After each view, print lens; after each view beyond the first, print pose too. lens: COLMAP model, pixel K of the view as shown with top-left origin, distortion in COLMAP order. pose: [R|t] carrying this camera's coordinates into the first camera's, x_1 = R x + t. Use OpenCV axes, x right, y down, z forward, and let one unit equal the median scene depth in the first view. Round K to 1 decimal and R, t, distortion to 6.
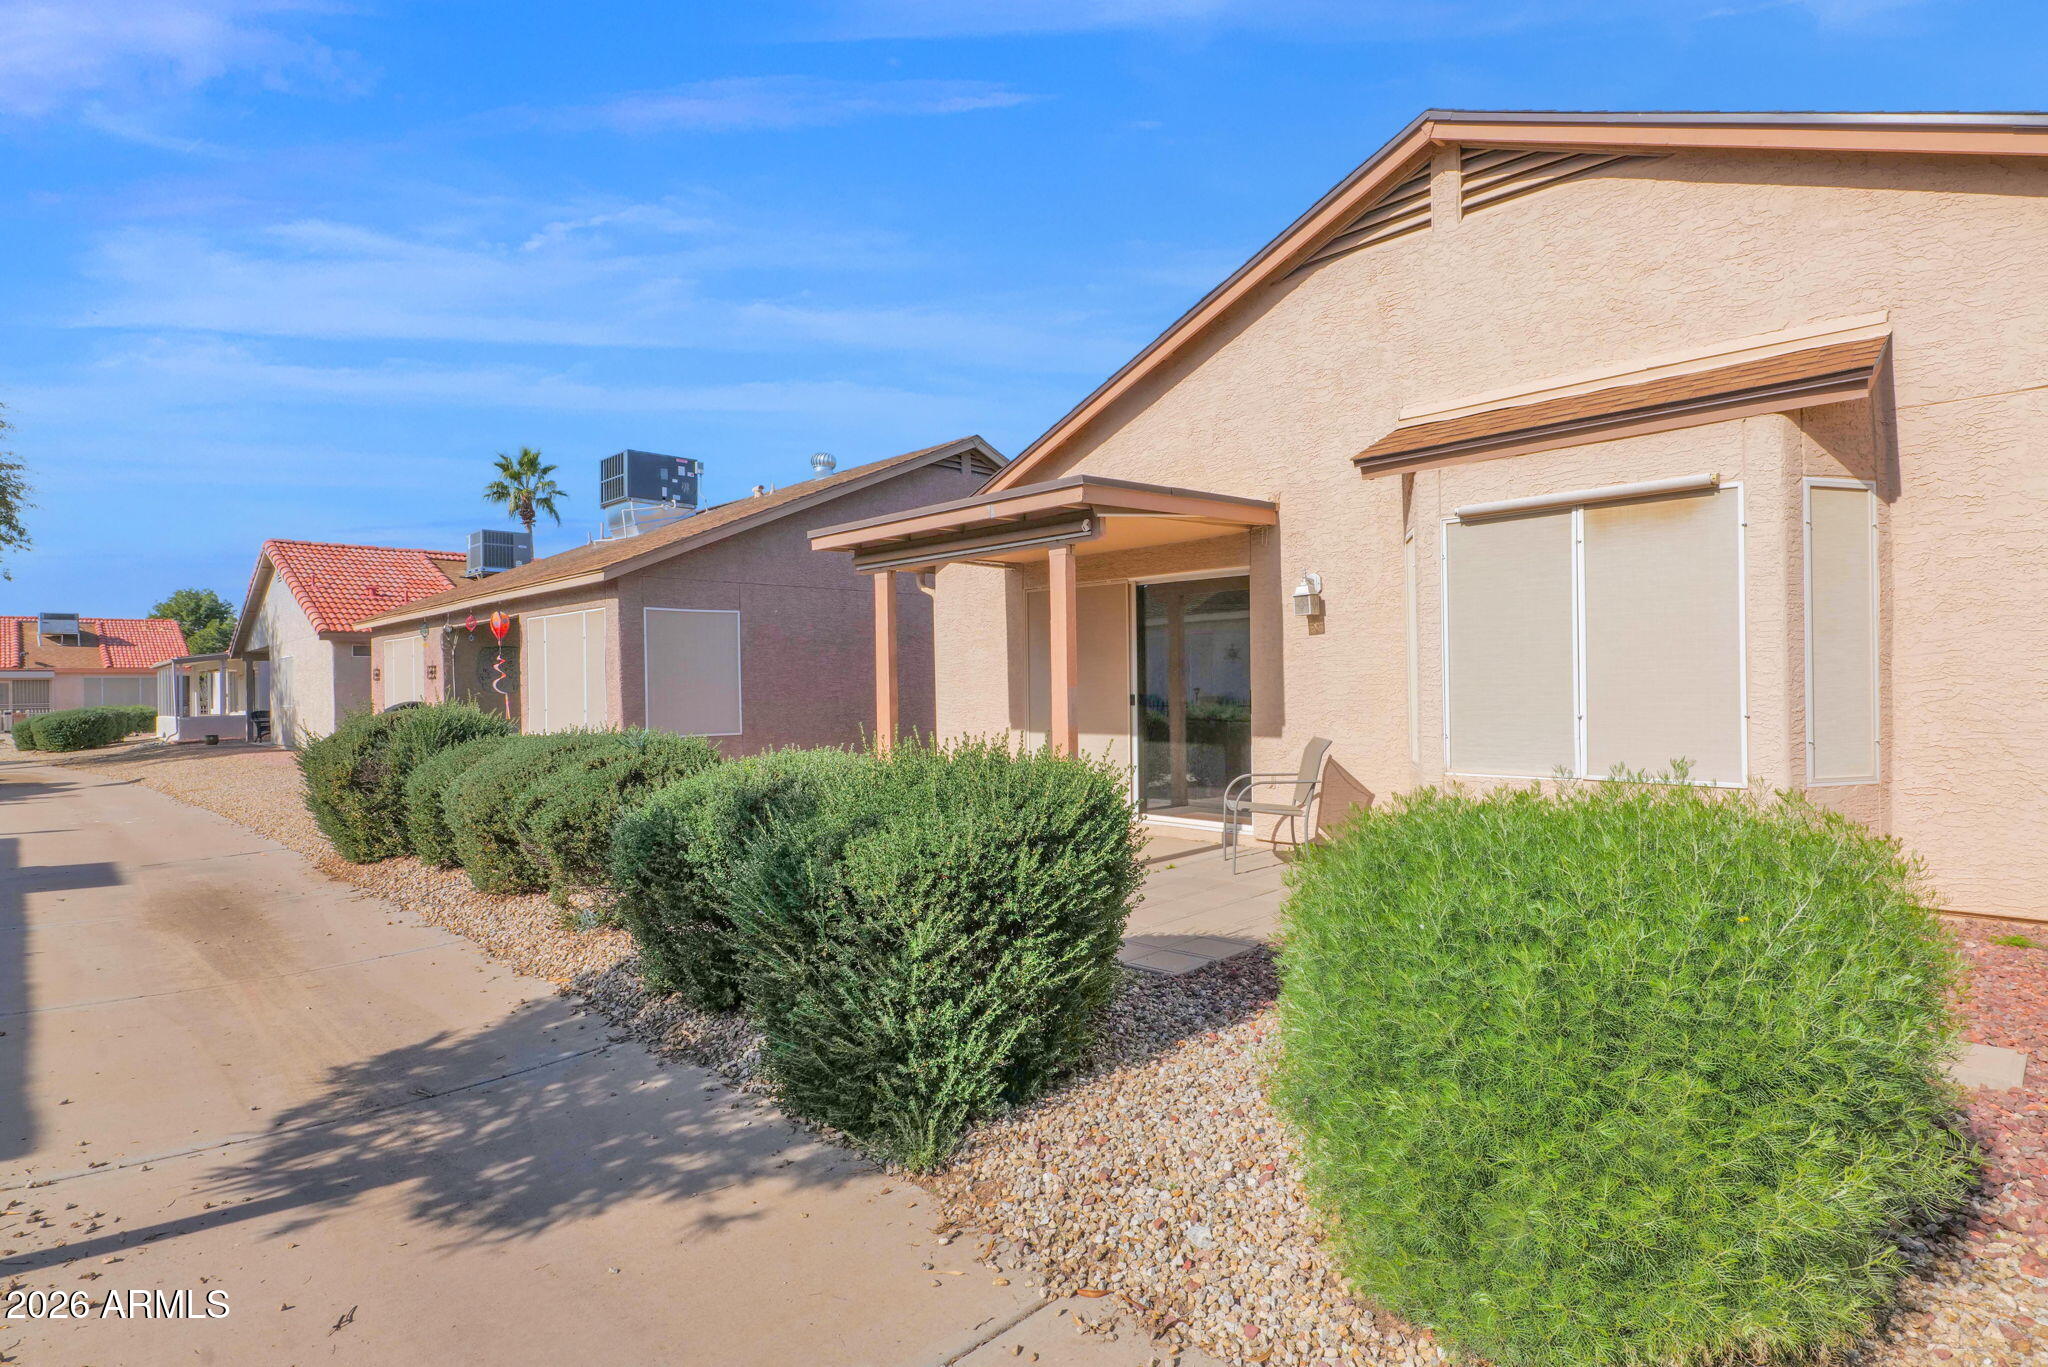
lens RADIAL K [[1037.5, 0, 1033.3], [0, 1037.5, 683.1], [0, 0, 1]] dist [-0.004539, 0.000103]
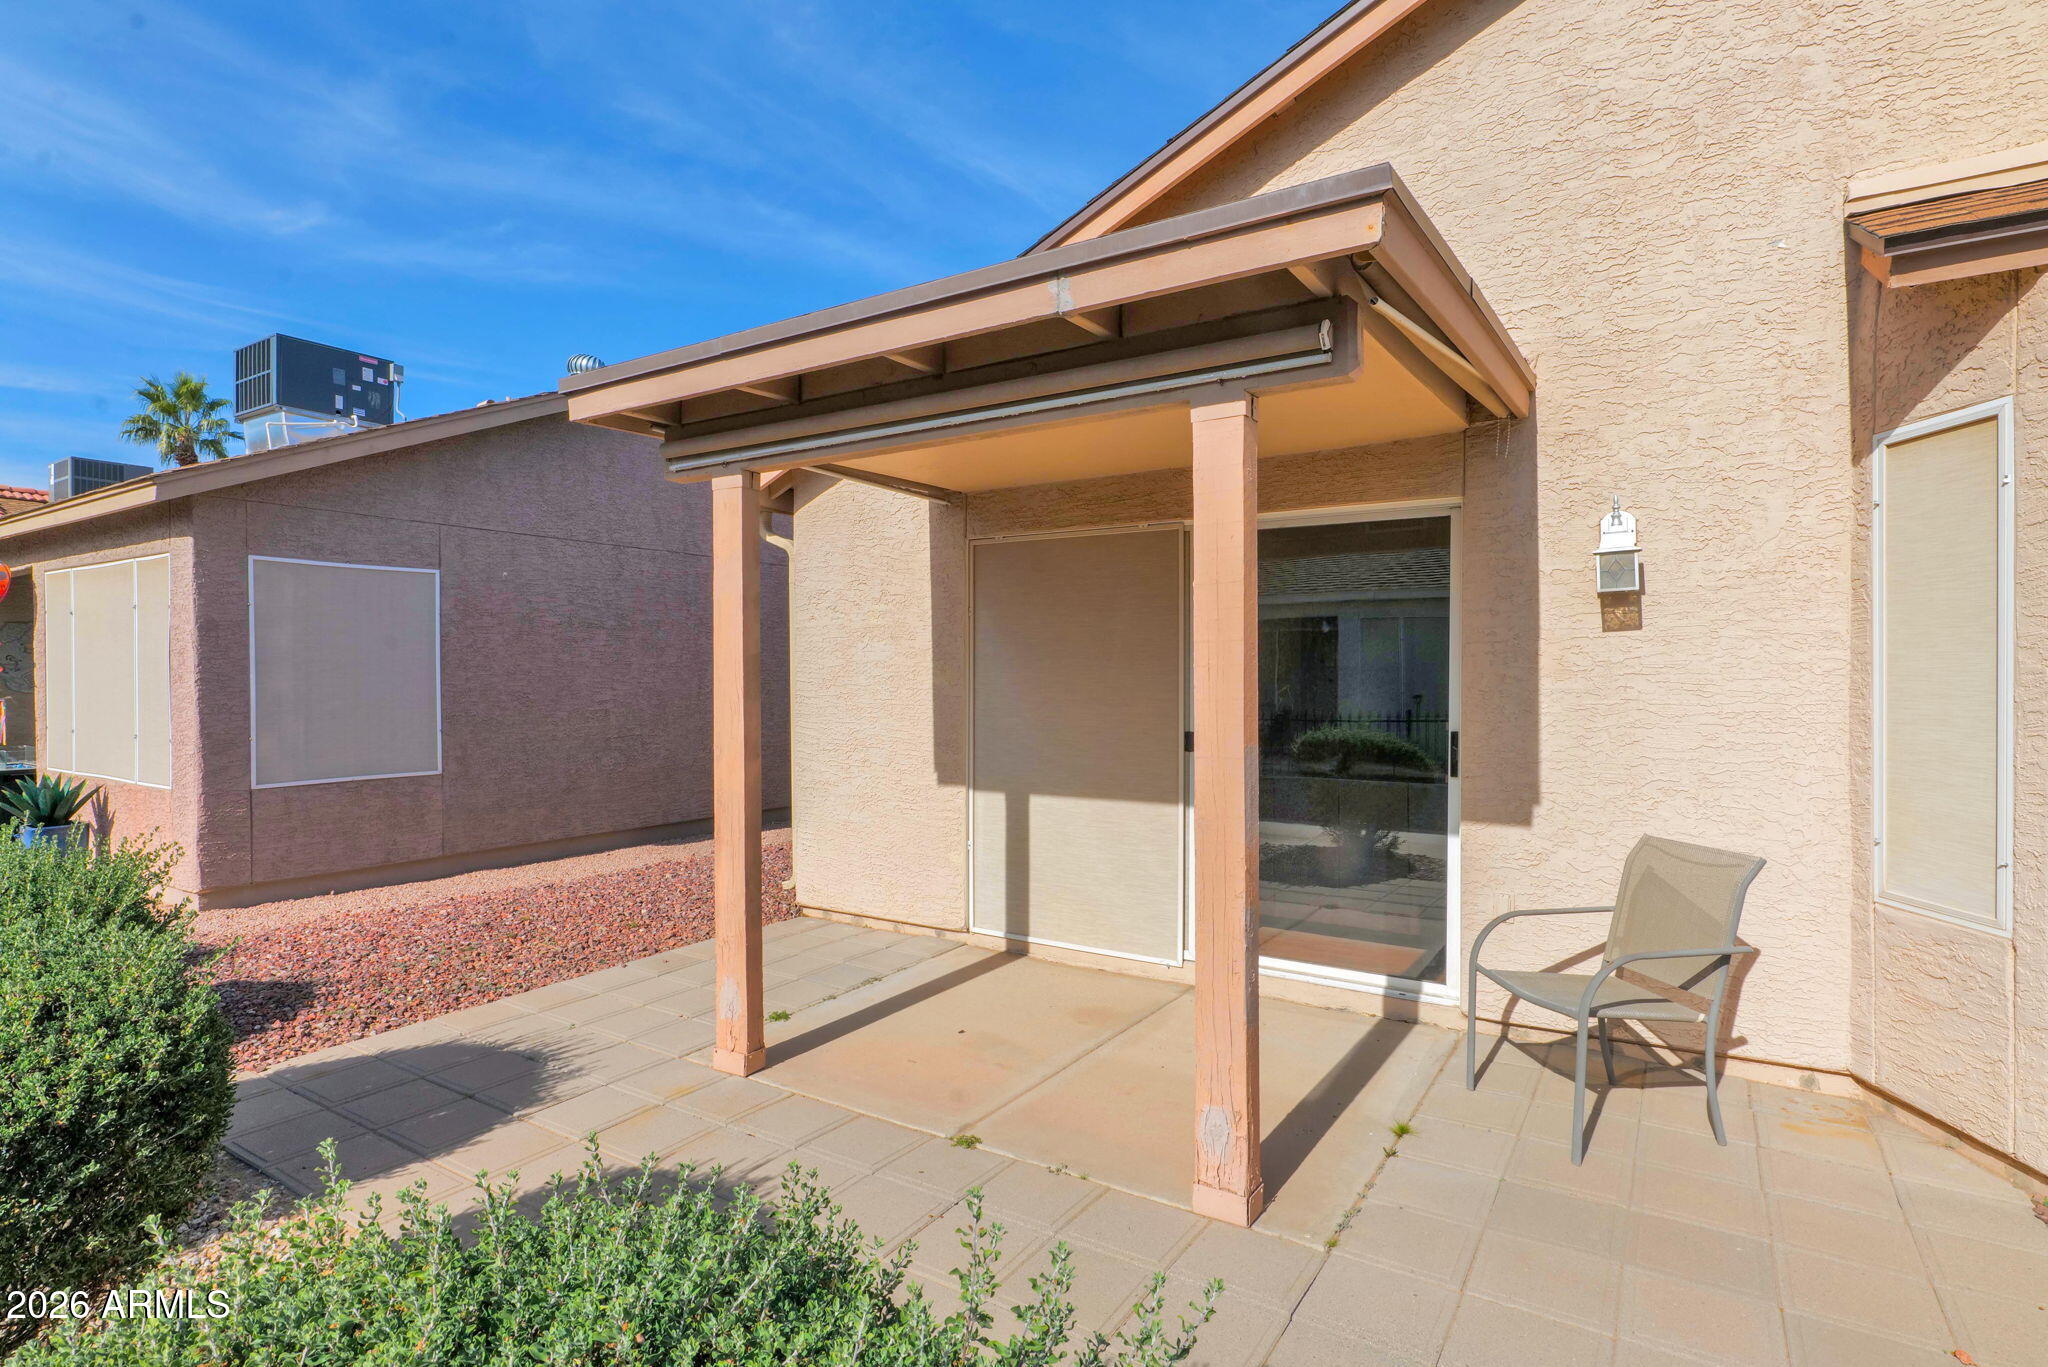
lens RADIAL K [[1037.5, 0, 1034.0], [0, 1037.5, 684.8], [0, 0, 1]] dist [-0.004539, 0.000103]
pose [[0.977057, 0.012873, 0.212588, -0.088281], [-0.014356, 0.999882, 0.005435, -0.013722], [-0.212493, -0.008362, 0.977127, 0.413613]]
